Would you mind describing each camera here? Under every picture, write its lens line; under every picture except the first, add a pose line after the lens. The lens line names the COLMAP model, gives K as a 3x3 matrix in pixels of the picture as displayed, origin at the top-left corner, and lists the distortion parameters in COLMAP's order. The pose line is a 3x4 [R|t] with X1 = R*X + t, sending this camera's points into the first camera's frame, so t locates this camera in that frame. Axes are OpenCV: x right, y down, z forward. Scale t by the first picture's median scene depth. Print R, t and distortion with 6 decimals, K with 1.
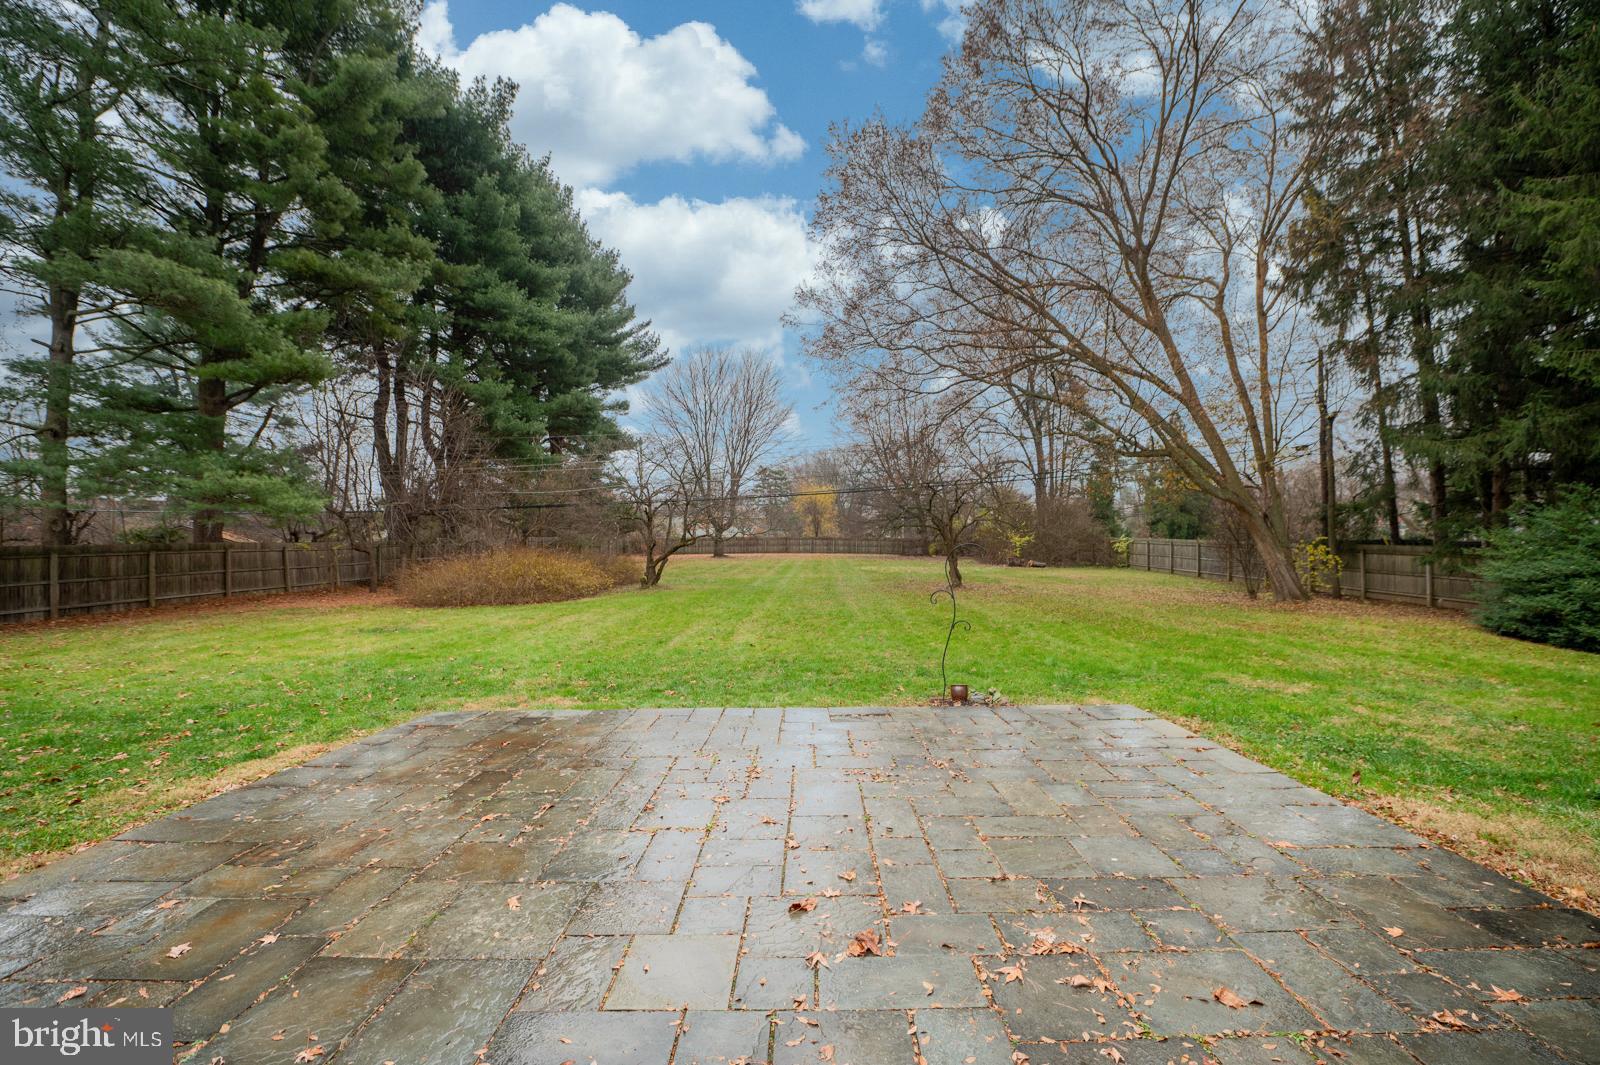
lens RADIAL K [[625.8, 0, 800.7], [0, 625.8, 540.8], [0, 0, 1]] dist [-0.006571, -0.000738]
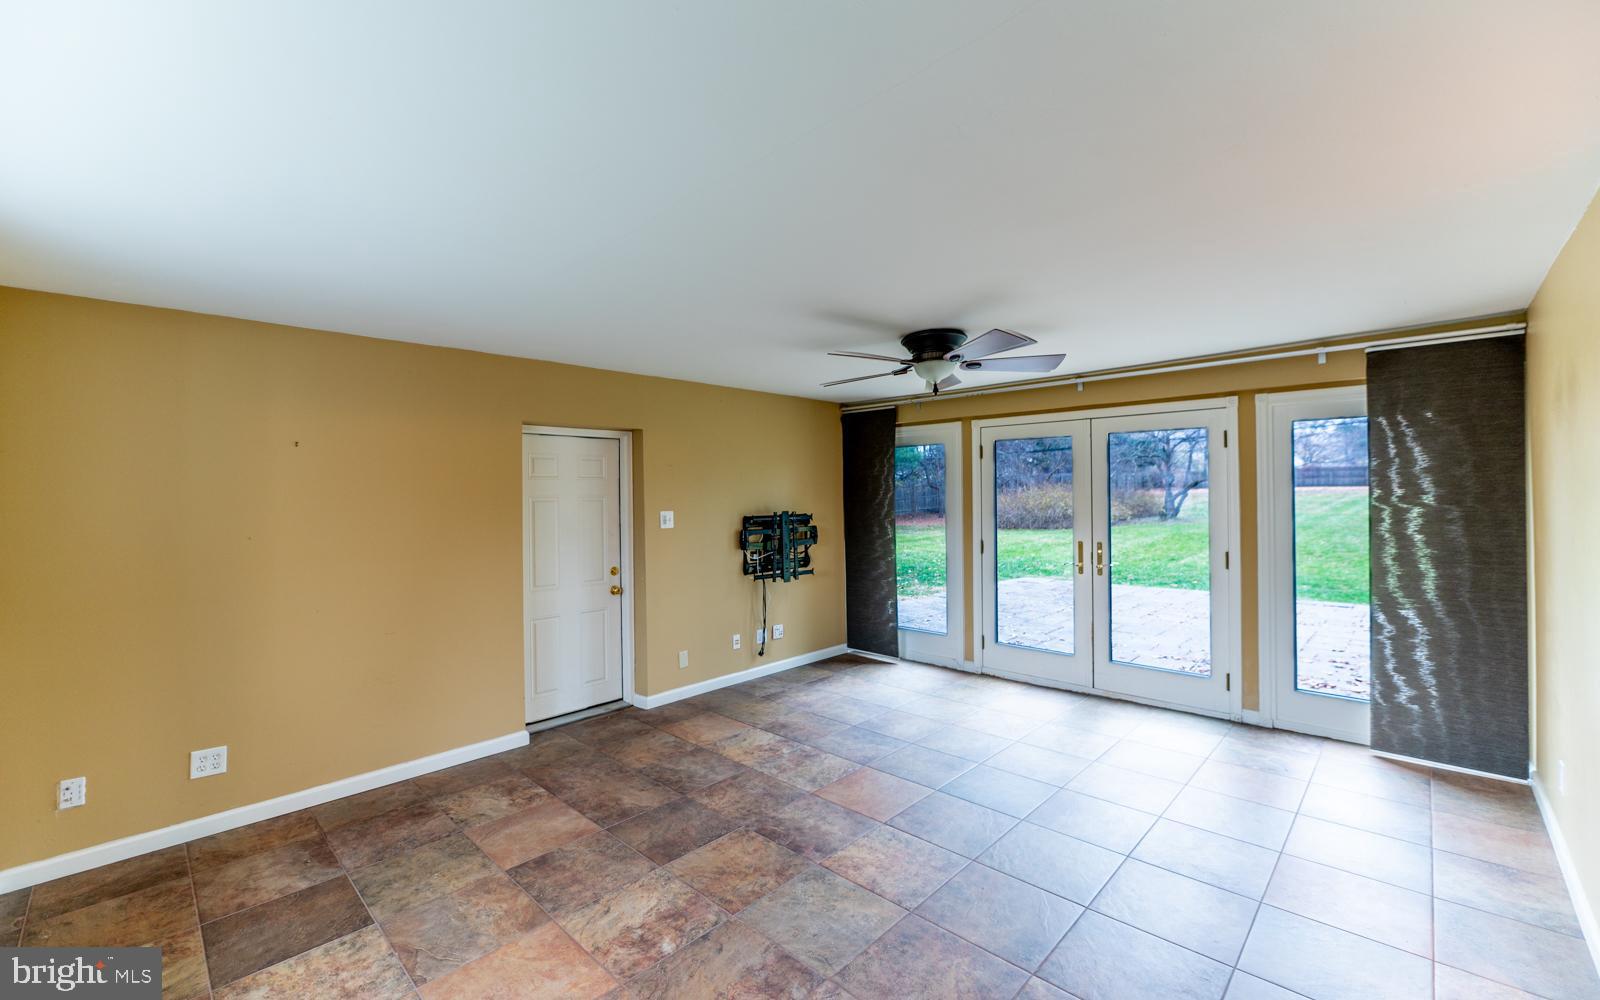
lens RADIAL K [[660.2, 0, 802.2], [0, 660.2, 492.9], [0, 0, 1]] dist [-0.000577, -0.000014]
pose [[0.729790, 0.002349, -0.683667, 0.069213], [0.016473, 0.999643, 0.021019, -0.005027], [0.683473, -0.026602, 0.729491, -0.234383]]
